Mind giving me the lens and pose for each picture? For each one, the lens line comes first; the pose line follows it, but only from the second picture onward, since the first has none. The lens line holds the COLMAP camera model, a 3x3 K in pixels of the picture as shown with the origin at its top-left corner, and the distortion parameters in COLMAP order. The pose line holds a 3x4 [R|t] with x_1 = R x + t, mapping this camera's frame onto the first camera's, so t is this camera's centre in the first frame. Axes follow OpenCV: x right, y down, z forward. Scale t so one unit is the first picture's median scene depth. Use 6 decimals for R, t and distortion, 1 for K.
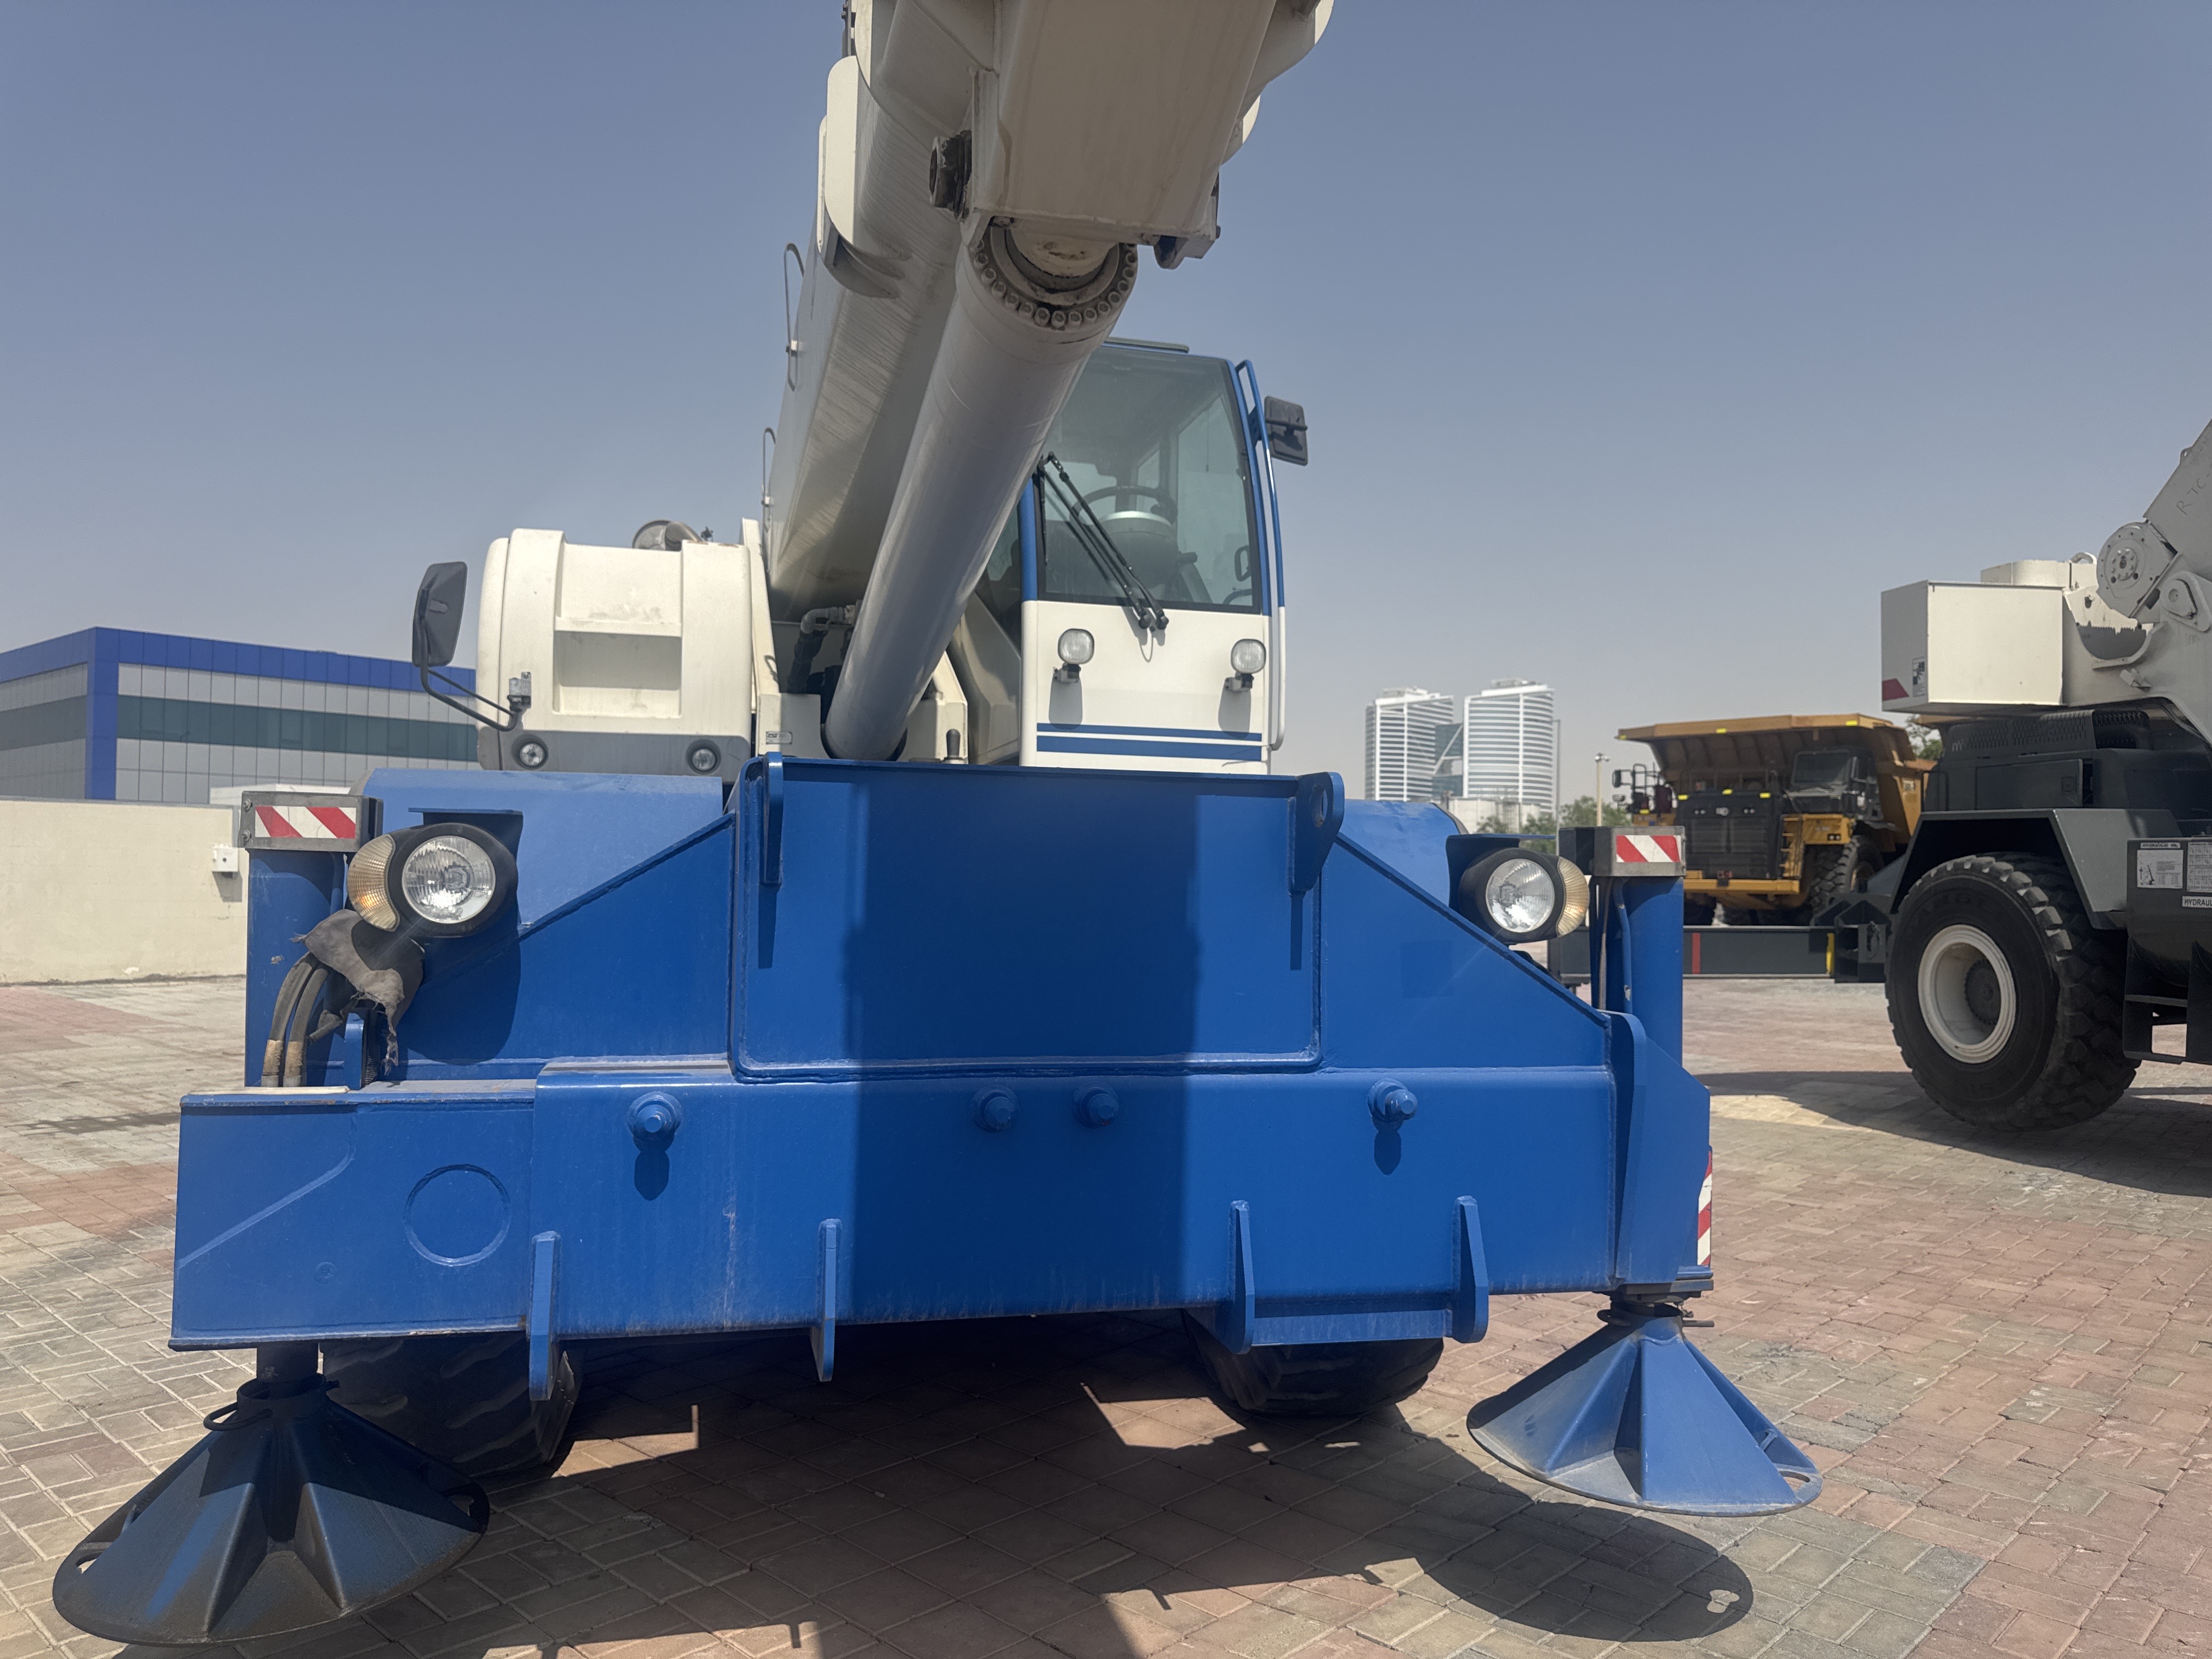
lens RADIAL K [[1512.5, 0, 1106.0], [0, 1512.5, 829.5], [0, 0, 1]] dist [0.128888, -0.143661]
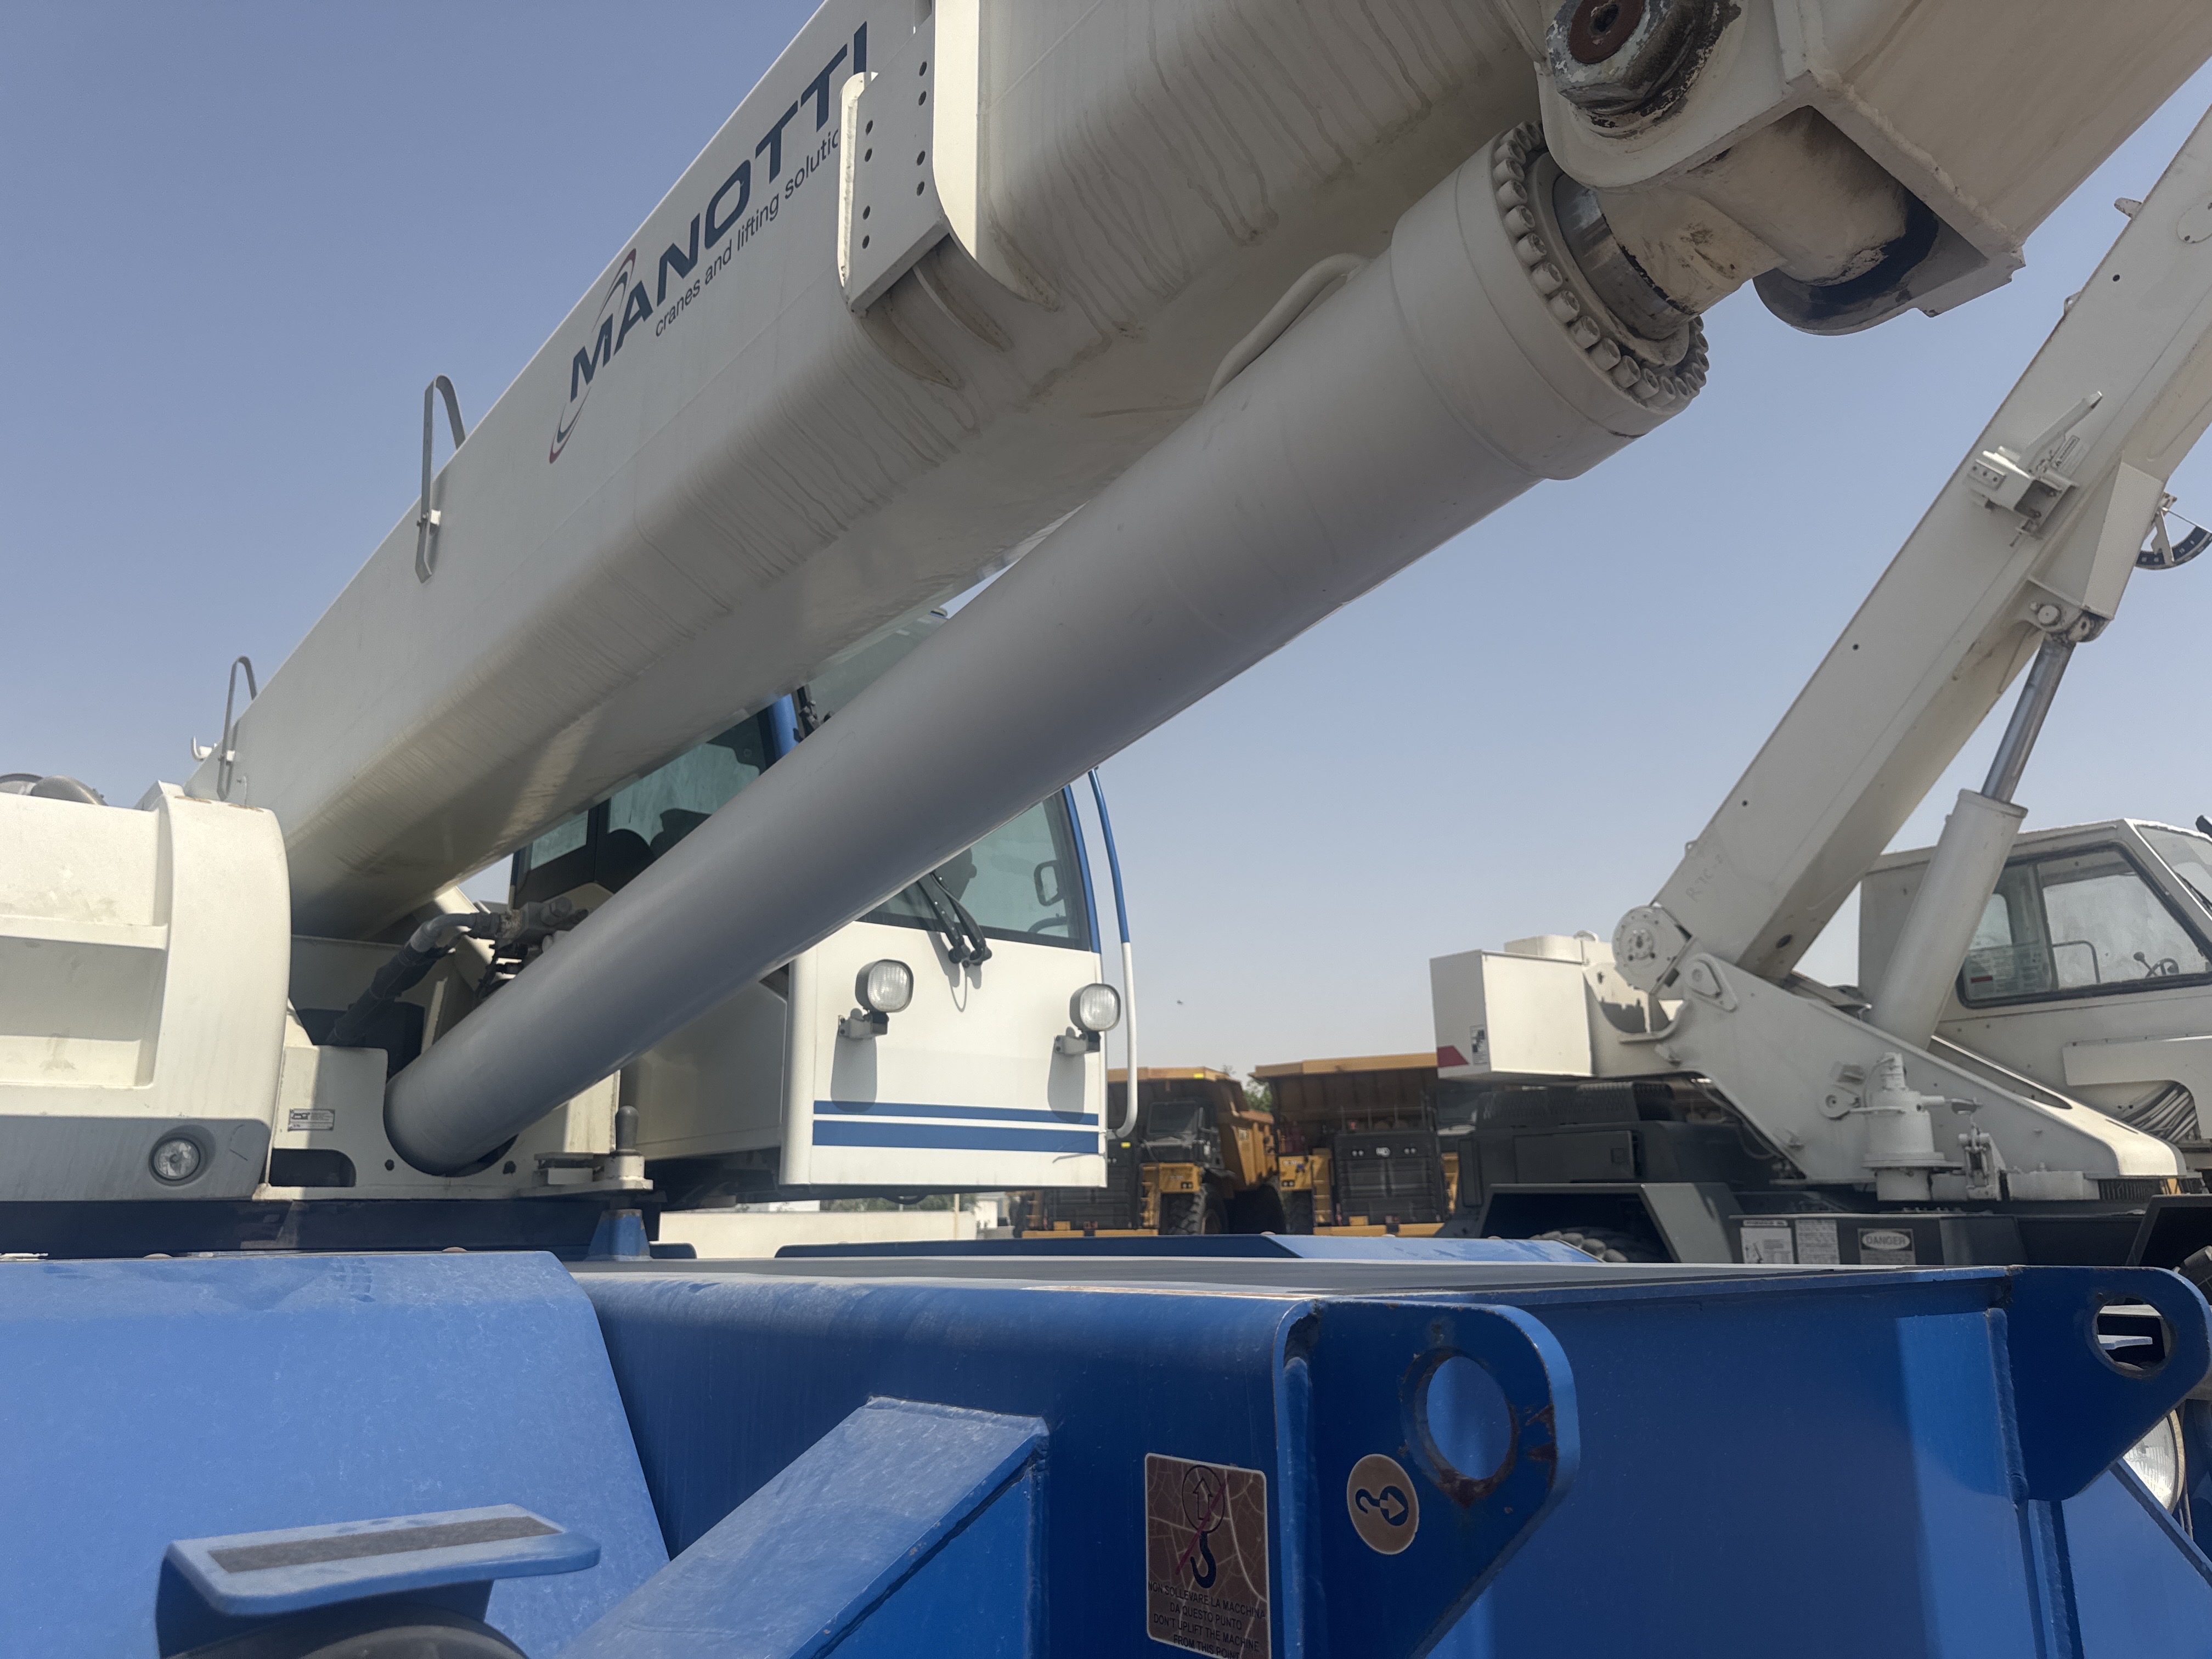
lens RADIAL K [[1541.9, 0, 1106.0], [0, 1541.9, 829.5], [0, 0, 1]] dist [0.109115, -0.159419]
pose [[0.912706, 0.075570, 0.401568, -0.119868], [0.014492, 0.976145, -0.216637, -0.021586], [-0.408359, 0.203545, 0.889838, 0.188199]]
